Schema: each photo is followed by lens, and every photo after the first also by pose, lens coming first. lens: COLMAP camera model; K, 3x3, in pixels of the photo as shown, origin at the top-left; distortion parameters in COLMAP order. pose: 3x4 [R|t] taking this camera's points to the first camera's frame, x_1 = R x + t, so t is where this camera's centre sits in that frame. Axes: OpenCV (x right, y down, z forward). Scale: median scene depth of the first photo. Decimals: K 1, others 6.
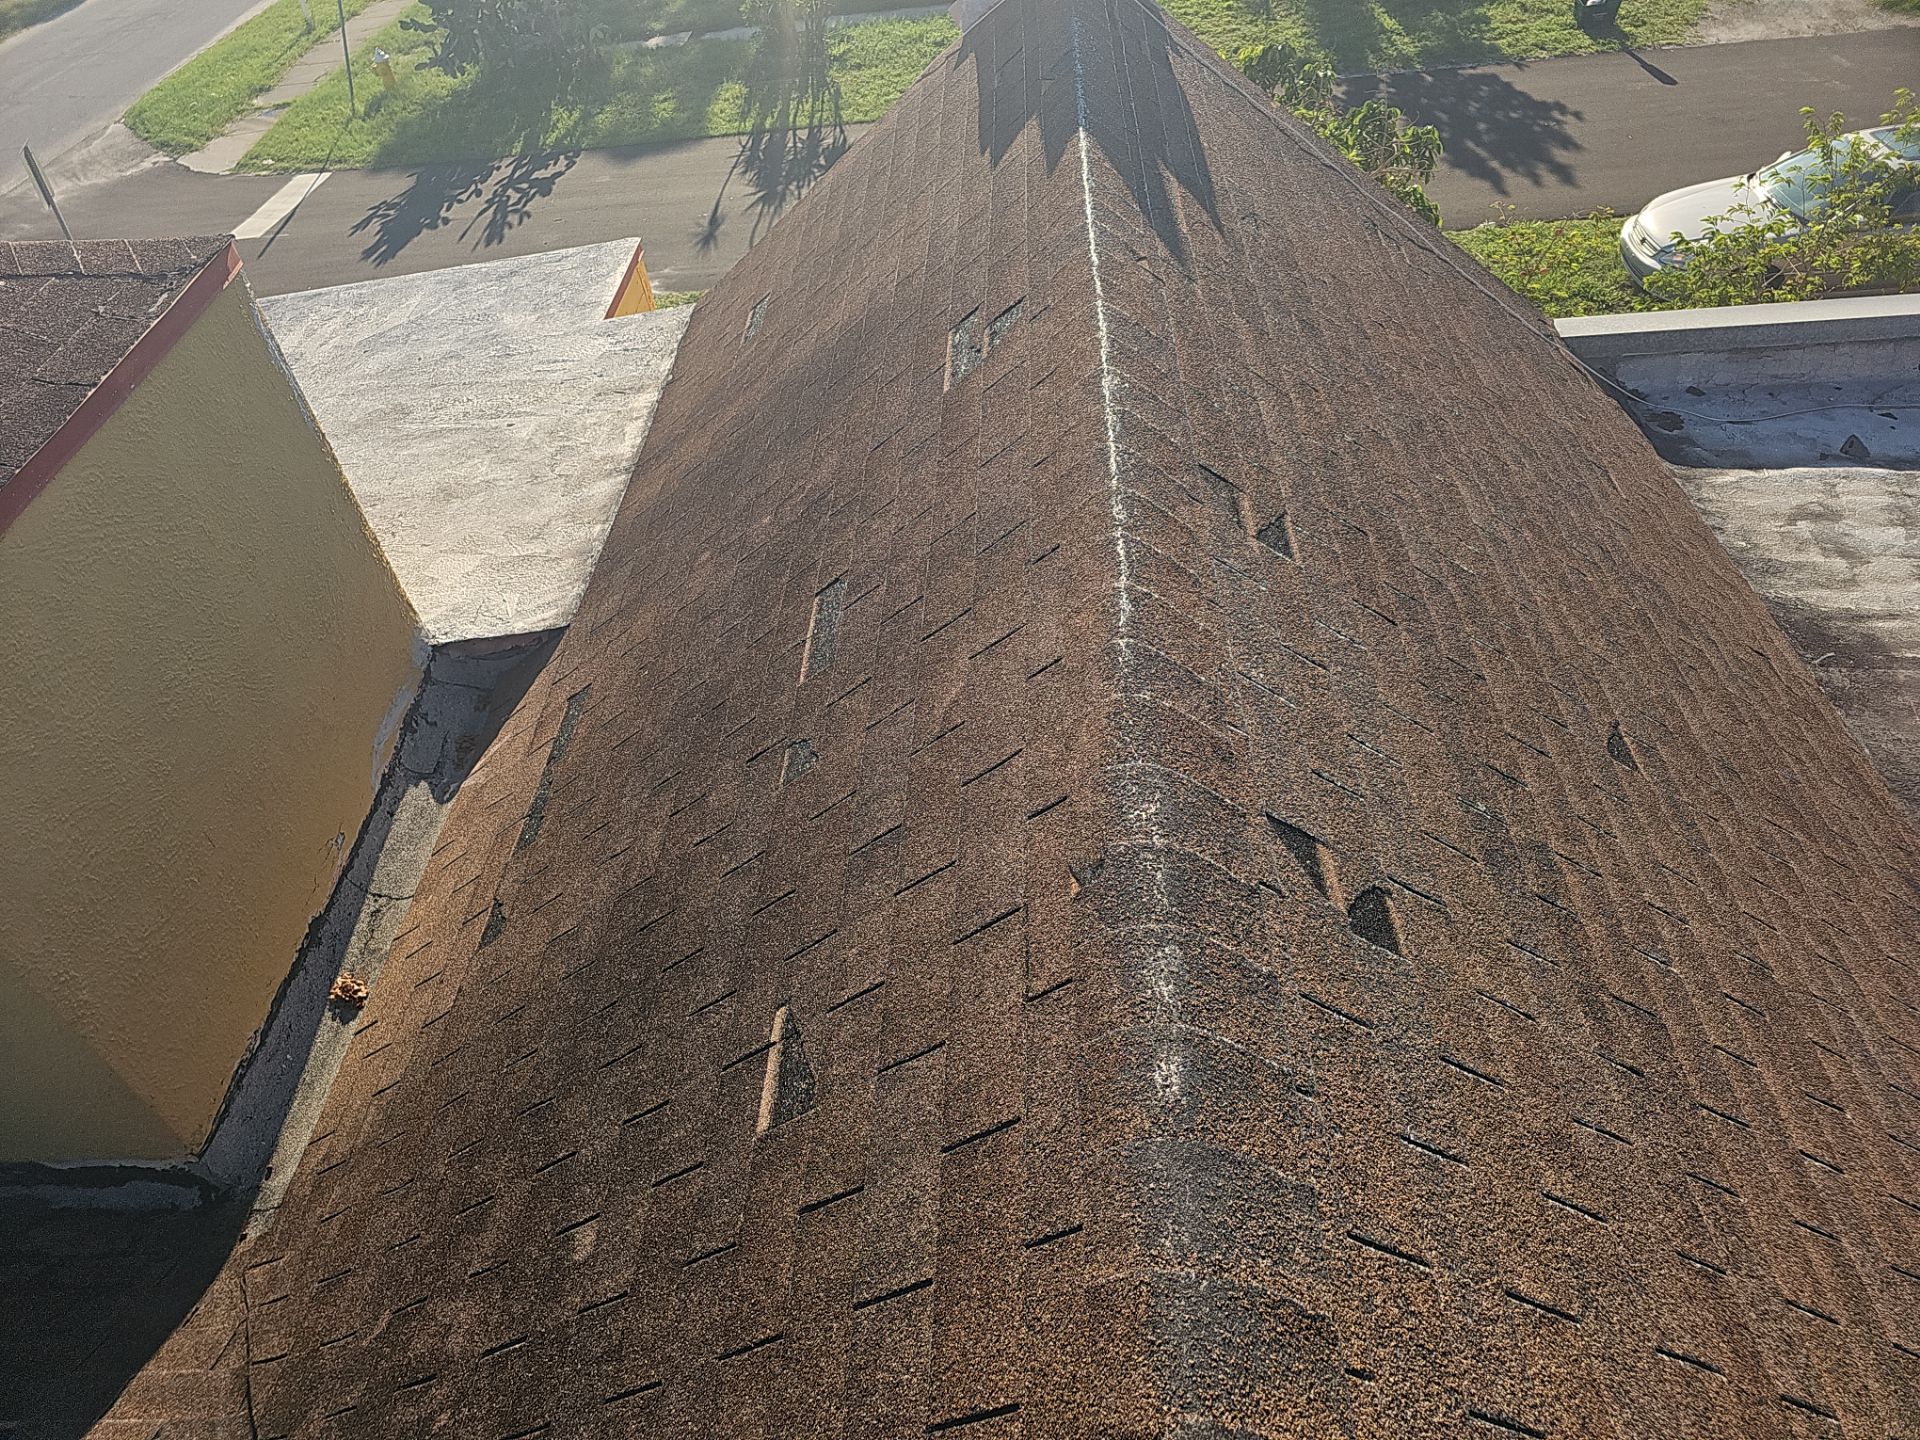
lens RADIAL K [[1146.7, 0, 956.7], [0, 1146.7, 680.5], [0, 0, 1]] dist [0.056310, -0.044315]
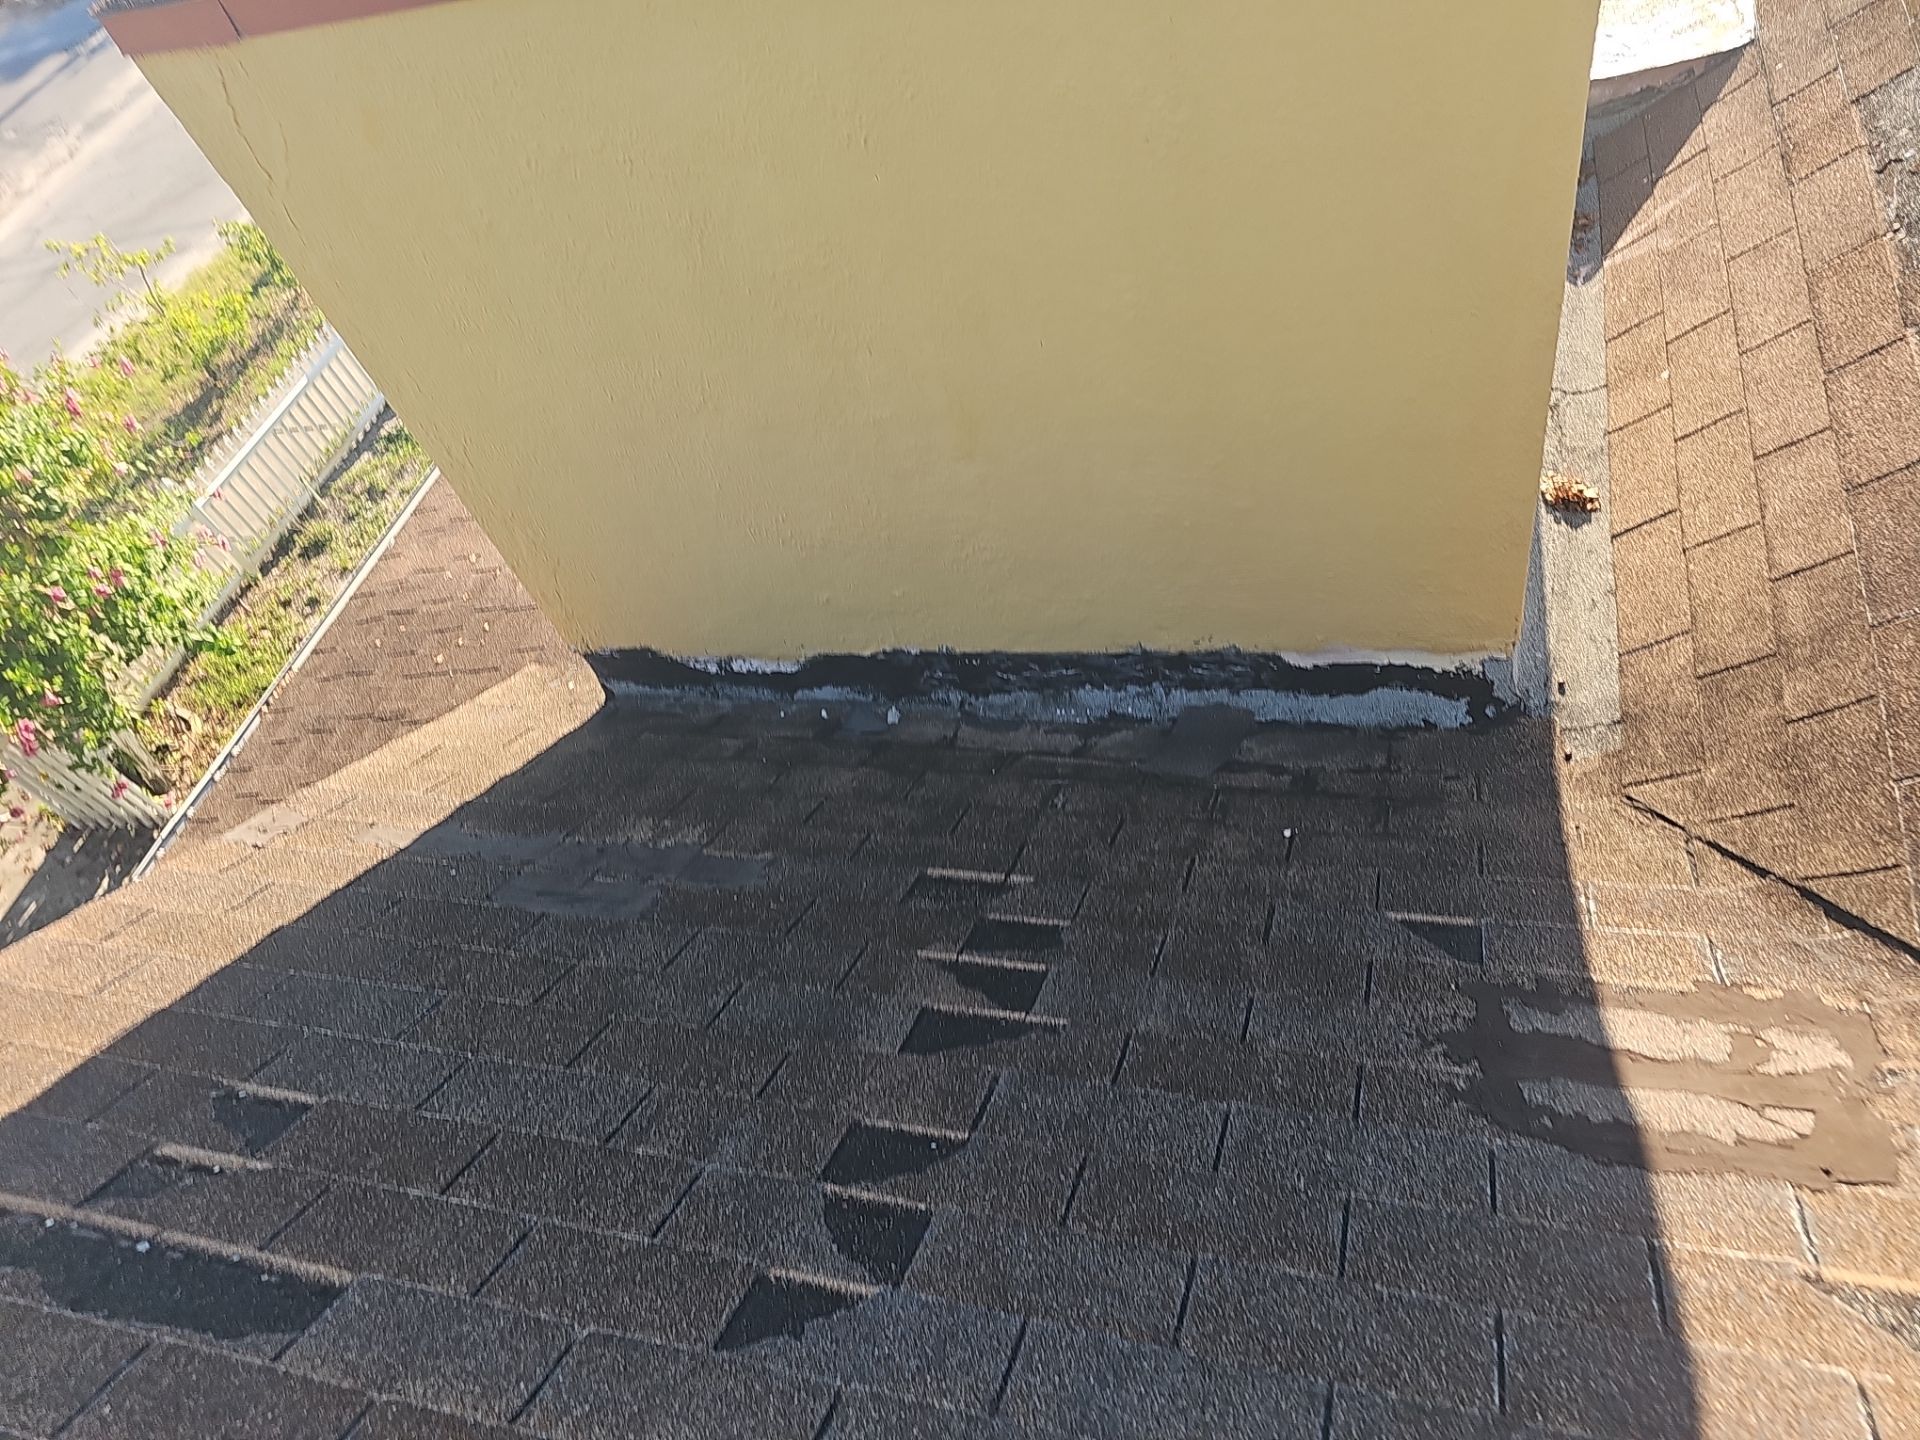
lens RADIAL K [[1195.3, 0, 978.7], [0, 1195.3, 695.6], [0, 0, 1]] dist [0.035954, -0.026073]
pose [[0.964991, 0.070154, -0.252727, -0.708633], [-0.031411, 0.987542, 0.154189, 0.291346], [0.260395, -0.140853, 0.955173, 0.114266]]
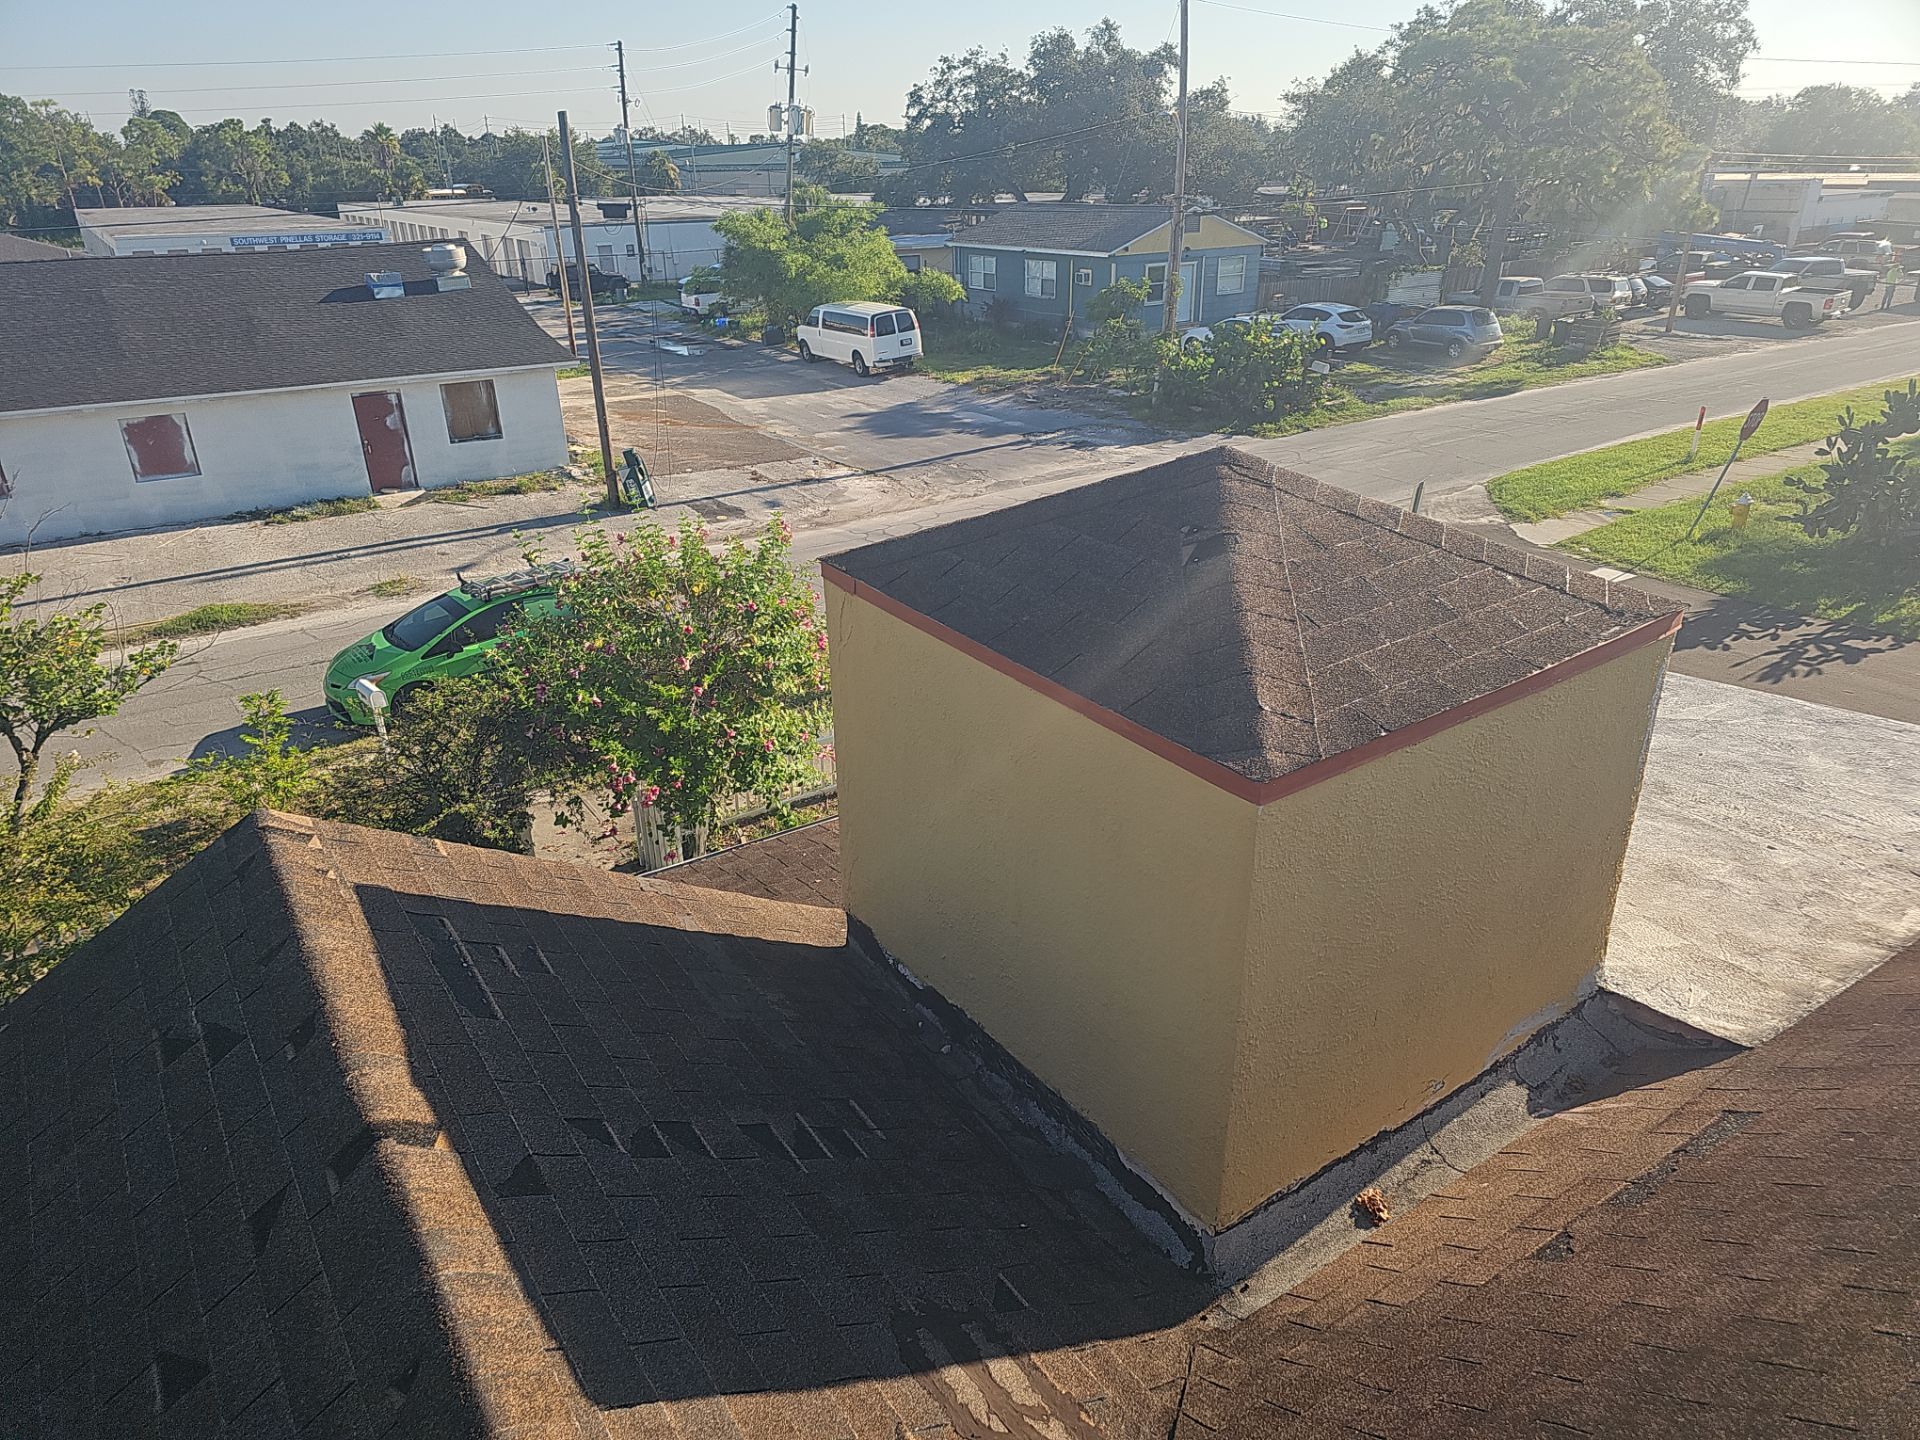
lens RADIAL K [[1210.3, 0, 998.5], [0, 1210.3, 749.0], [0, 0, 1]] dist [0.028717, -0.023612]
pose [[0.590090, 0.418003, -0.690701, -0.124164], [-0.587683, 0.808995, -0.012486, 0.142626], [0.553554, 0.413281, 0.723033, -0.184525]]
